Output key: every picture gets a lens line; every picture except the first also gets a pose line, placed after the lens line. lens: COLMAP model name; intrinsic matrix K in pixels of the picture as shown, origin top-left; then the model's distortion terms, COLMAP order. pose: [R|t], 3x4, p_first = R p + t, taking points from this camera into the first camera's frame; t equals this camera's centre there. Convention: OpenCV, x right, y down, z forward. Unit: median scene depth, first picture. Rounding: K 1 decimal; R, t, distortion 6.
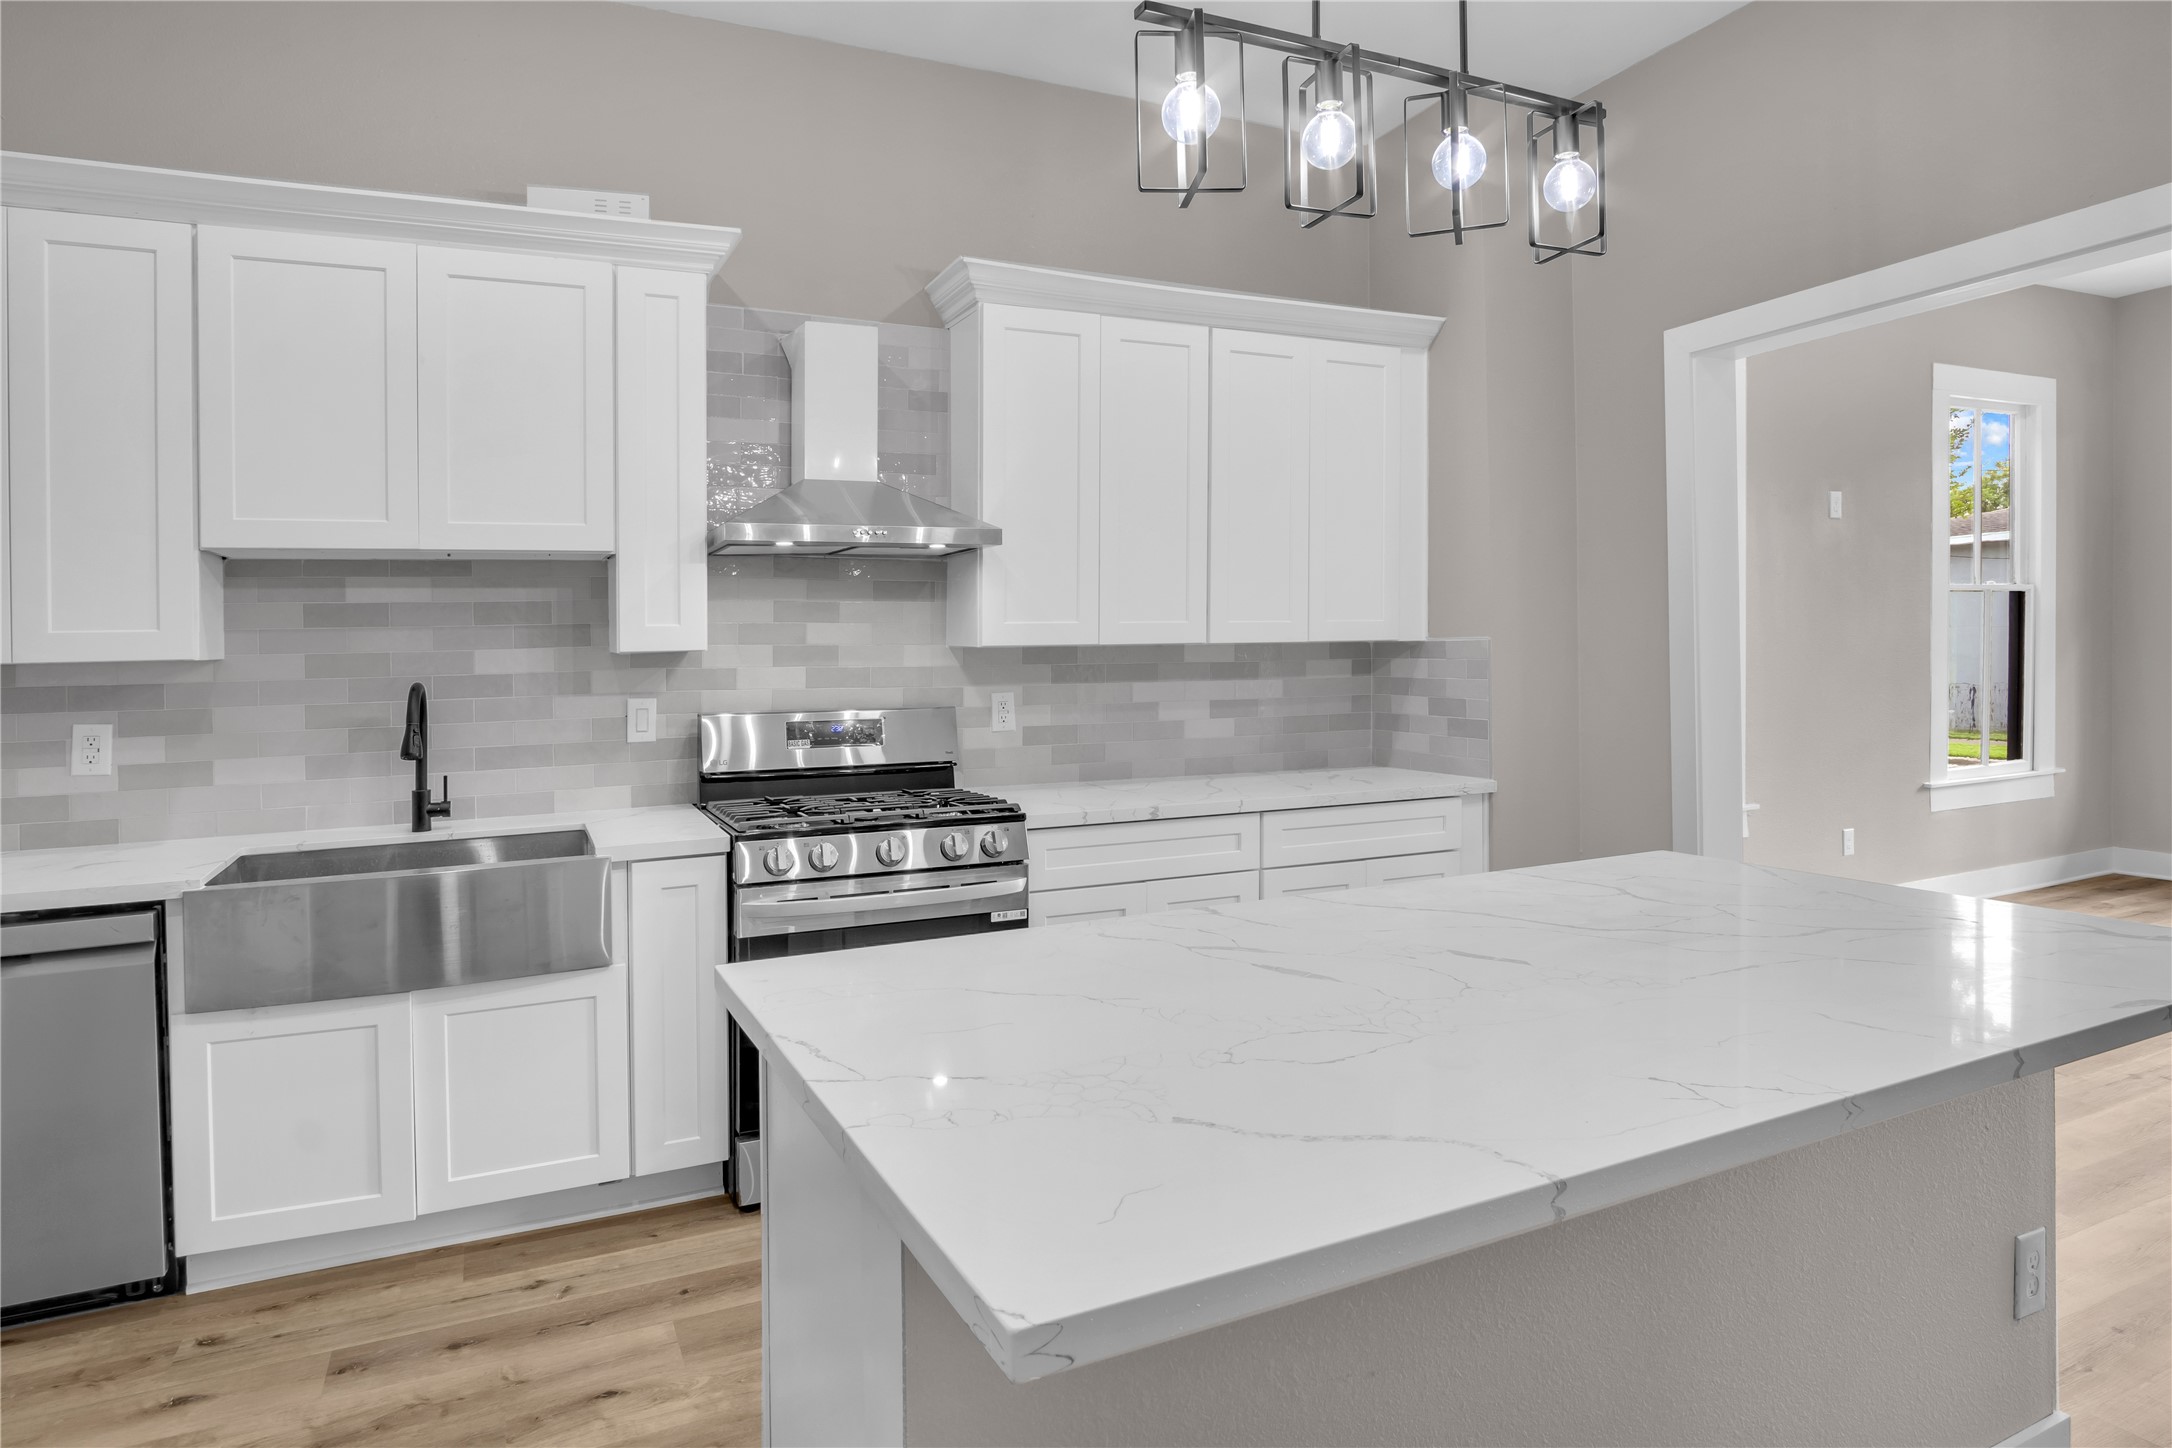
lens RADIAL K [[1236.9, 0, 1067.4], [0, 1236.9, 684.0], [0, 0, 1]] dist [-0.026531, 0.005996]
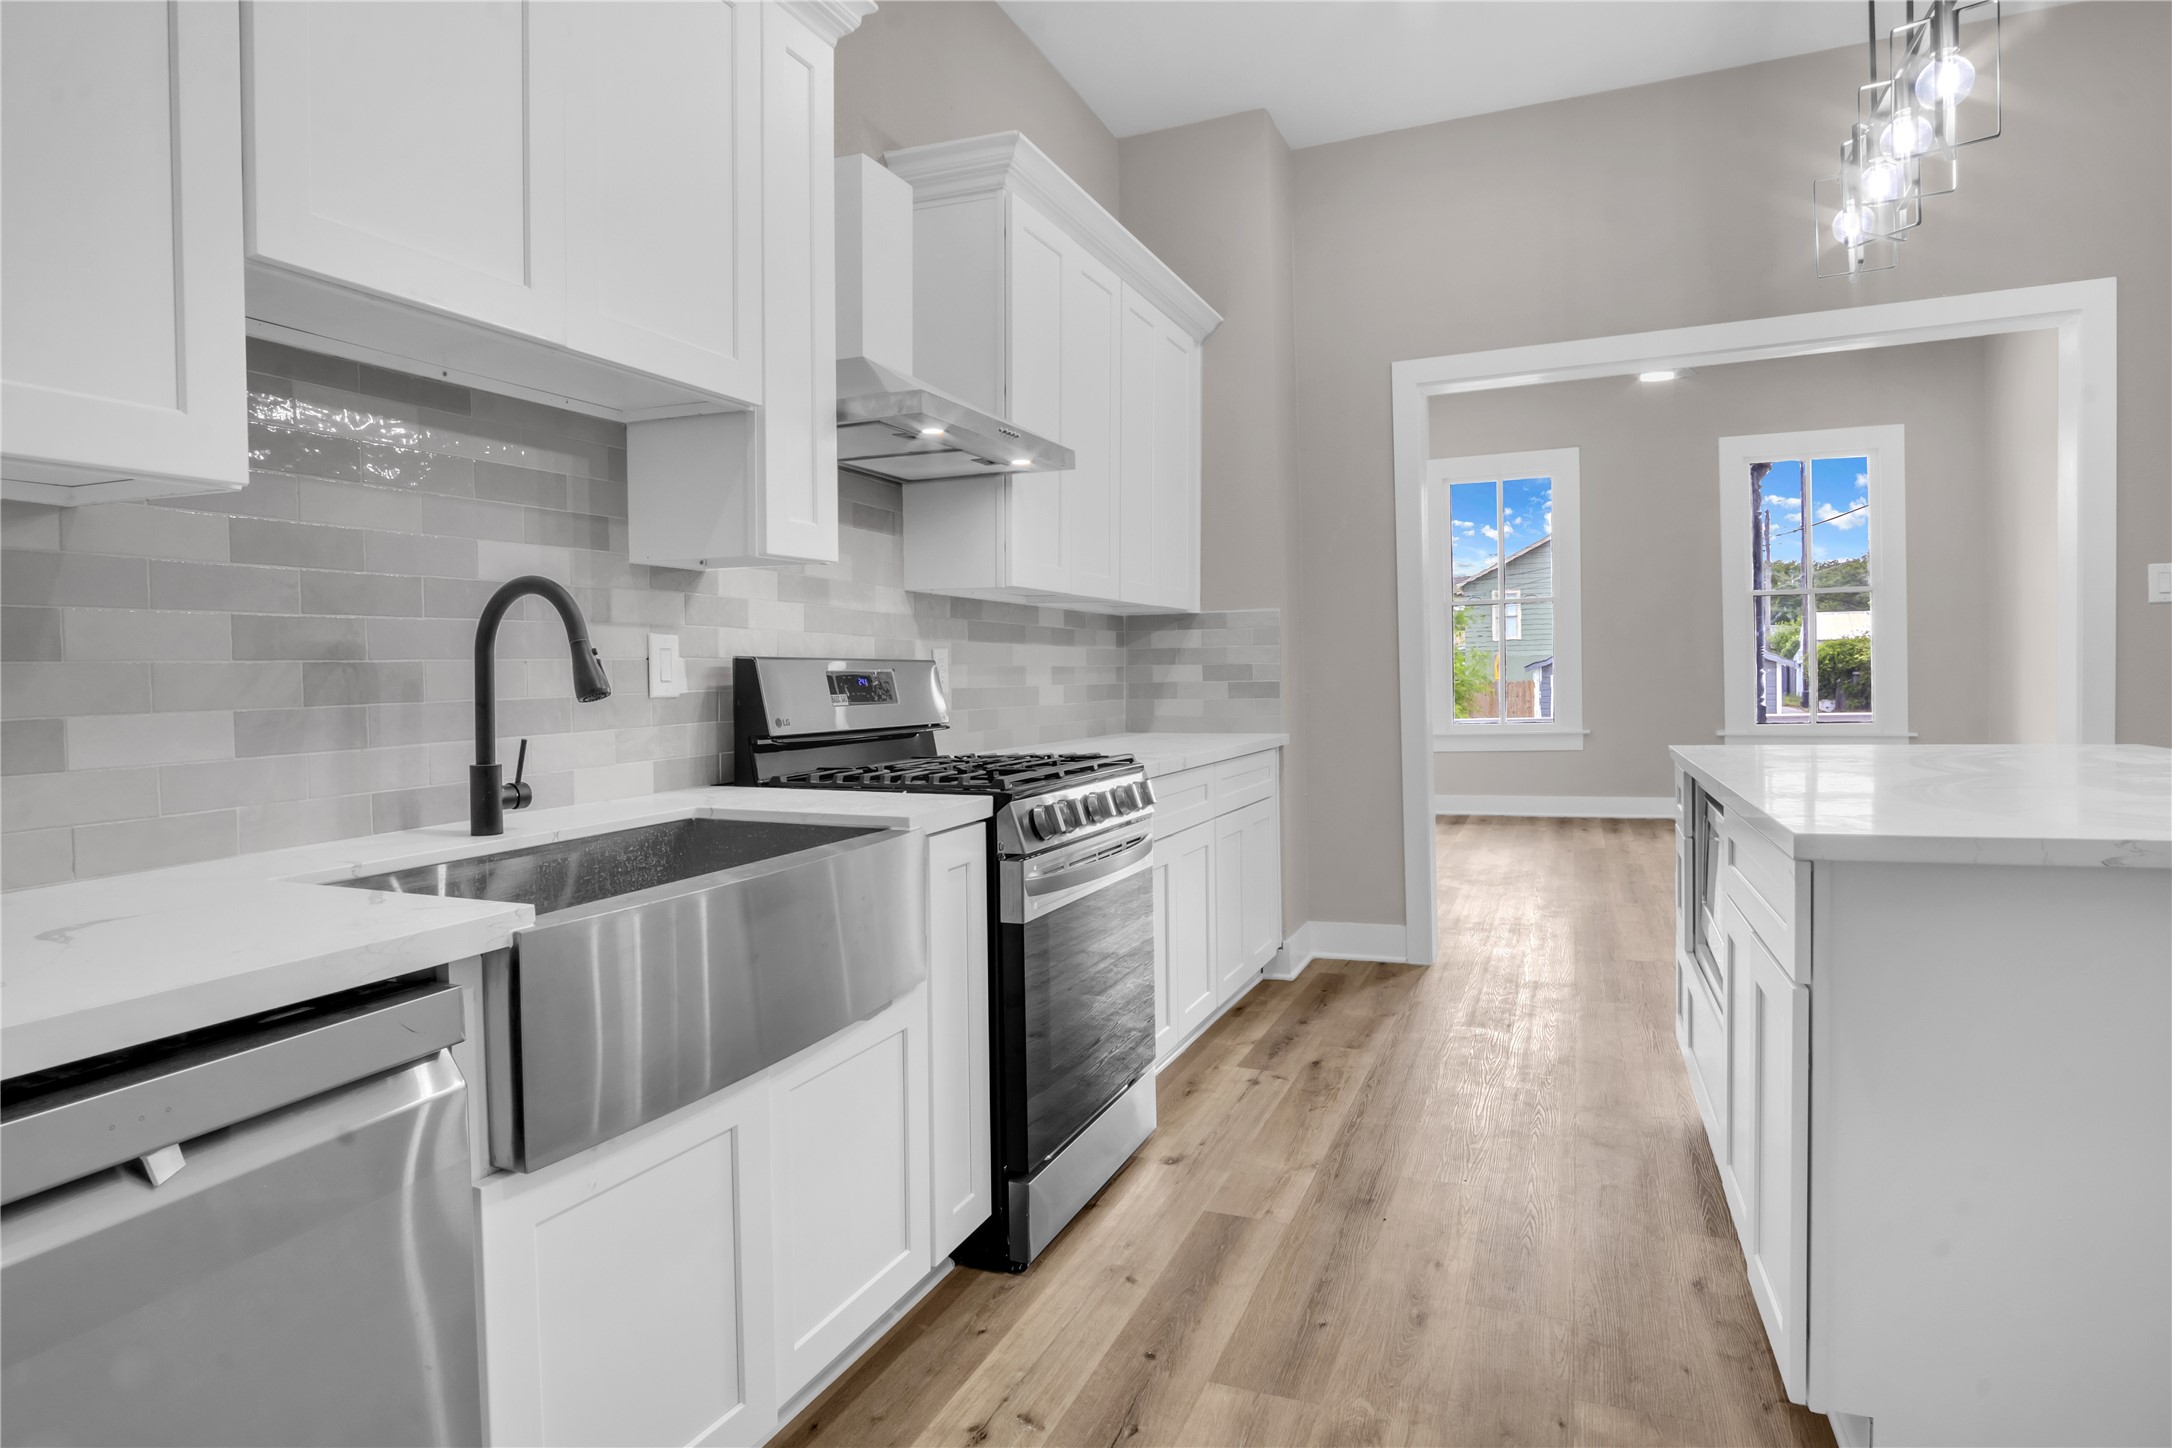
lens RADIAL K [[1236.9, 0, 1072.0], [0, 1236.9, 736.7], [0, 0, 1]] dist [-0.026531, 0.005996]
pose [[0.732943, -0.028834, 0.679679, -0.655716], [0.020766, 0.999584, 0.020012, 0.061087], [-0.679973, -0.000553, 0.733237, 0.342150]]
